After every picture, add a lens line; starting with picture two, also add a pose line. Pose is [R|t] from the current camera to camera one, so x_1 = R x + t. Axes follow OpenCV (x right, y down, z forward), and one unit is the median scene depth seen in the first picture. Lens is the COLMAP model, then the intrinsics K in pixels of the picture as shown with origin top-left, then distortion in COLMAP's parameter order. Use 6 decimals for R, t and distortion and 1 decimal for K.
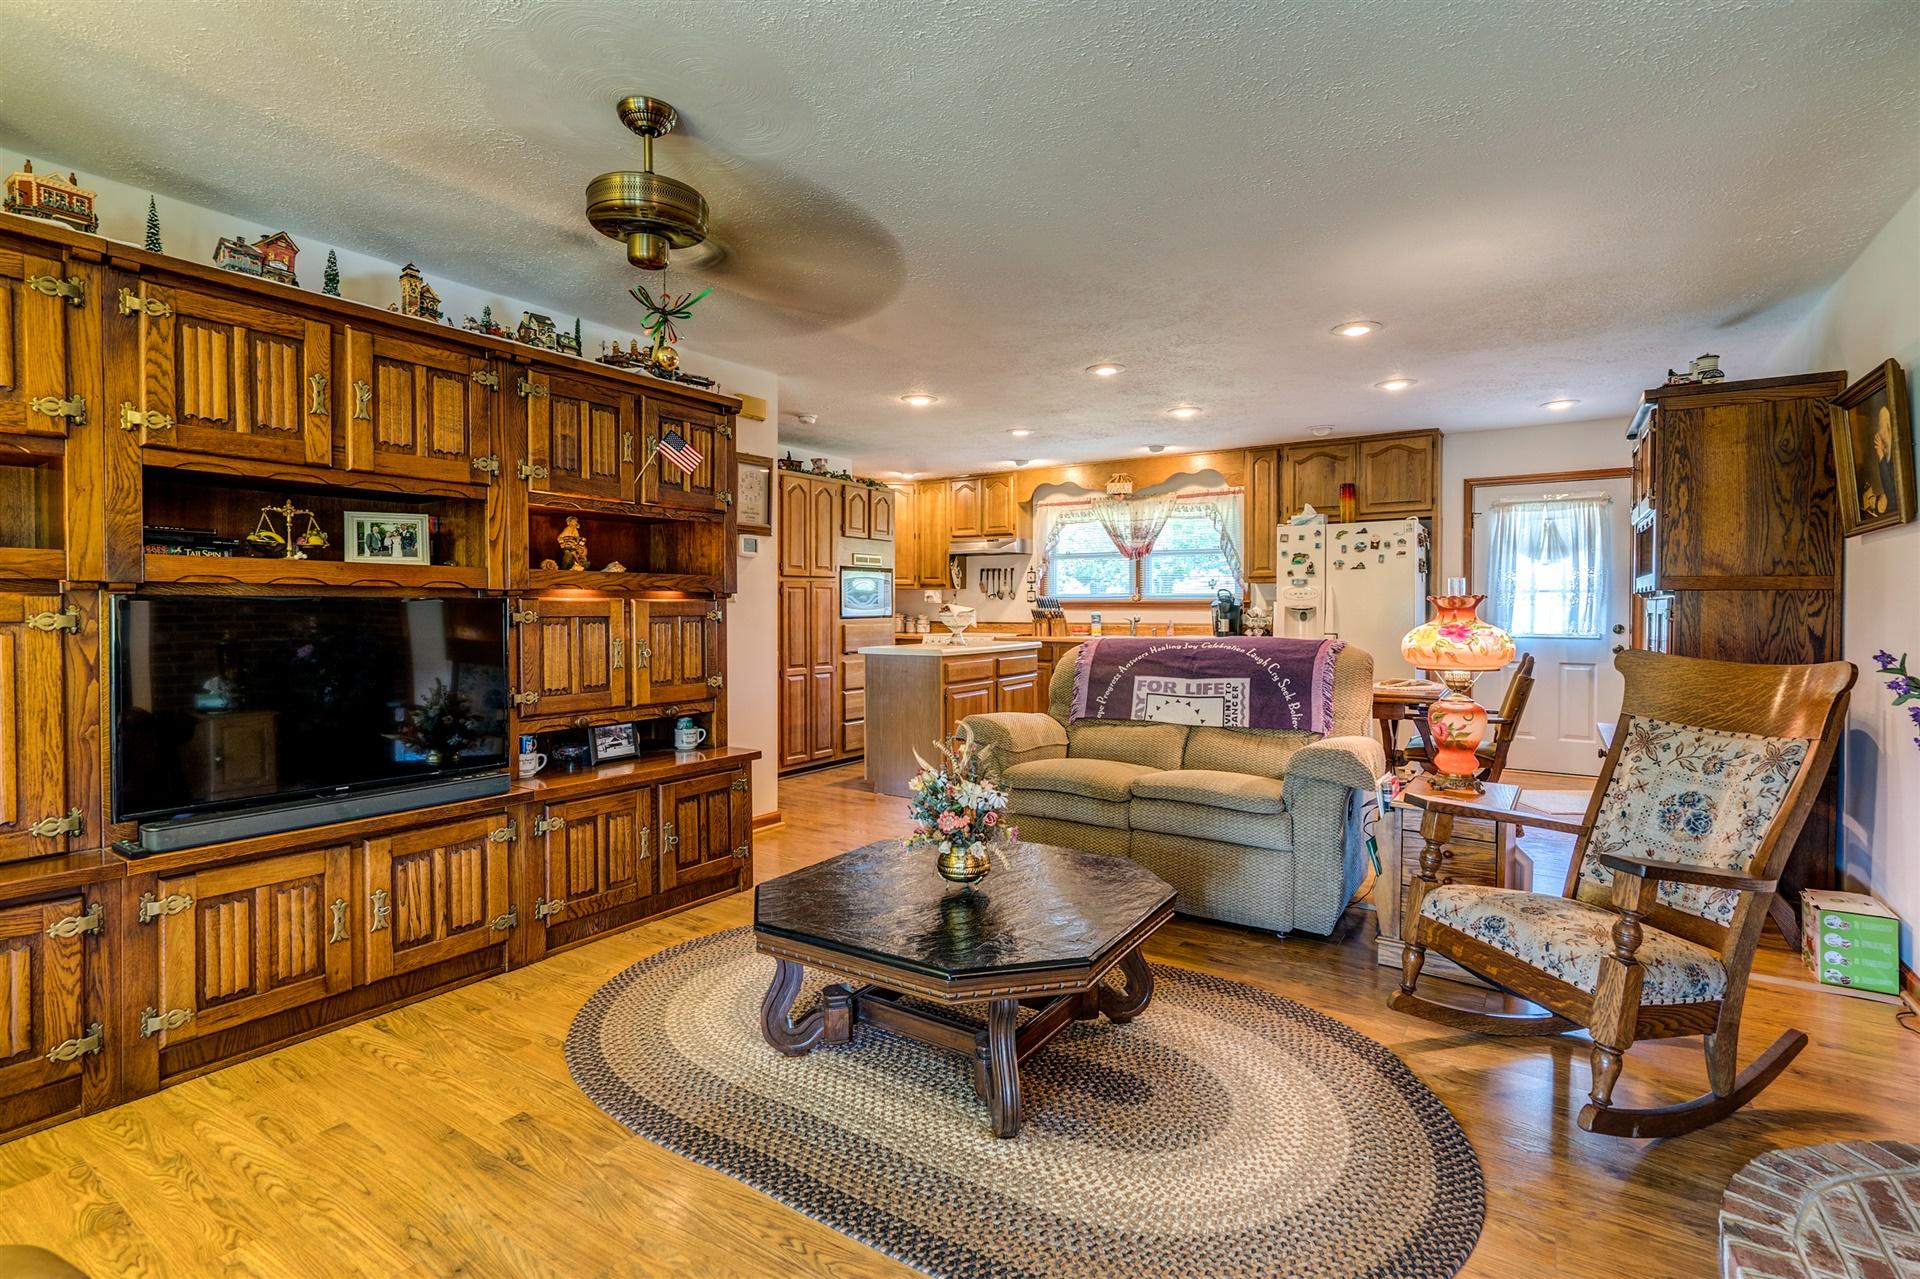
lens RADIAL K [[918.3, 0, 961.8], [0, 918.3, 638.7], [0, 0, 1]] dist [0.001829, 0.000331]
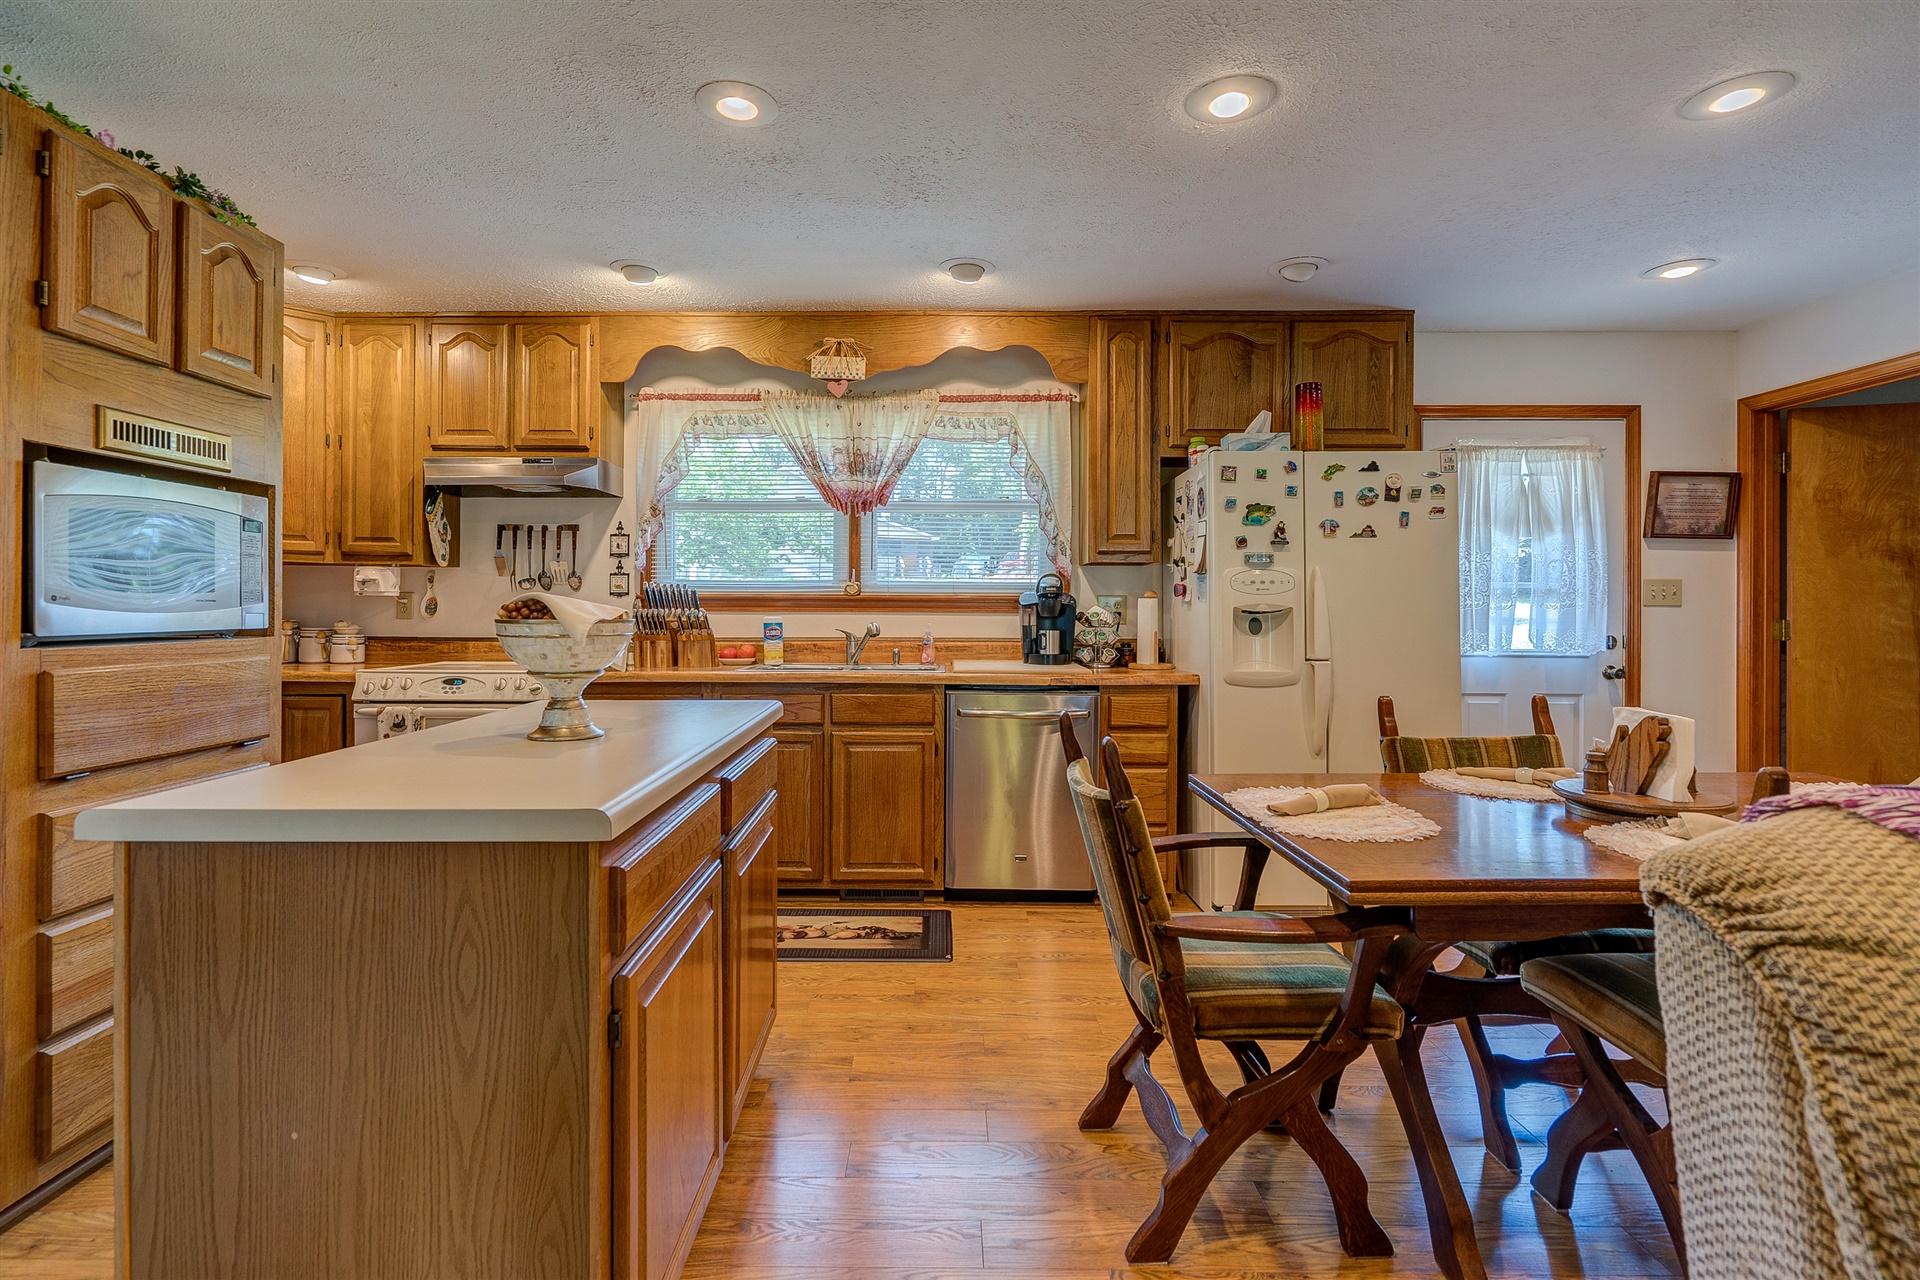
lens RADIAL K [[909.4, 0, 948.5], [0, 909.4, 606.4], [0, 0, 1]] dist [-0.003057, 0.000290]
pose [[0.834807, 0.004655, 0.550523, -0.048982], [0.015405, 0.999375, -0.031811, -0.018416], [-0.550327, 0.035037, 0.834214, 0.563517]]
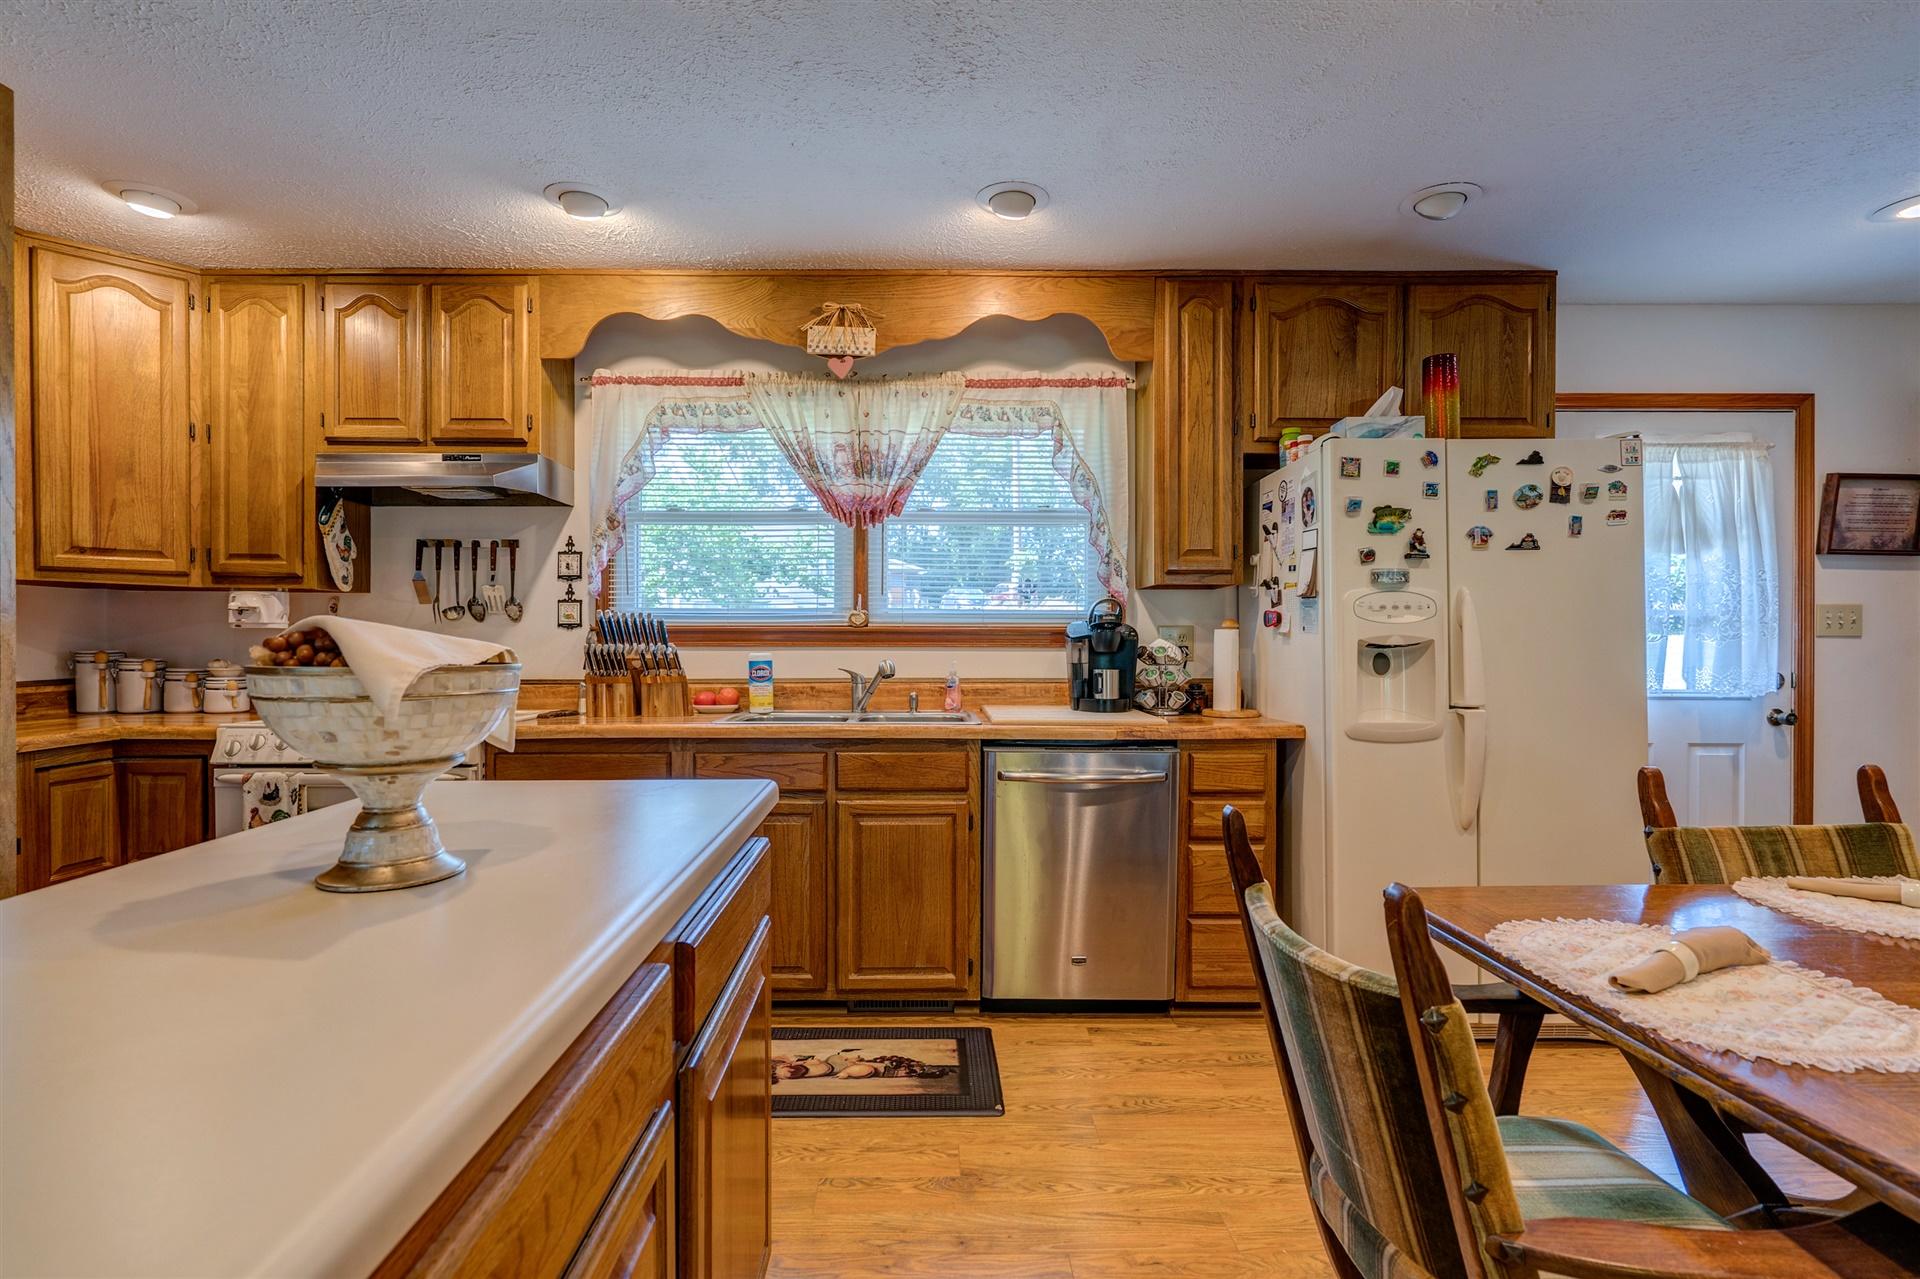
lens RADIAL K [[904.9, 0, 950.2], [0, 904.9, 646.0], [0, 0, 1]] dist [-0.000439, -0.000041]
pose [[0.824338, -0.001528, 0.566096, -0.010781], [0.018749, 0.999521, -0.024605, -0.021946], [-0.565787, 0.030896, 0.823972, 0.658820]]
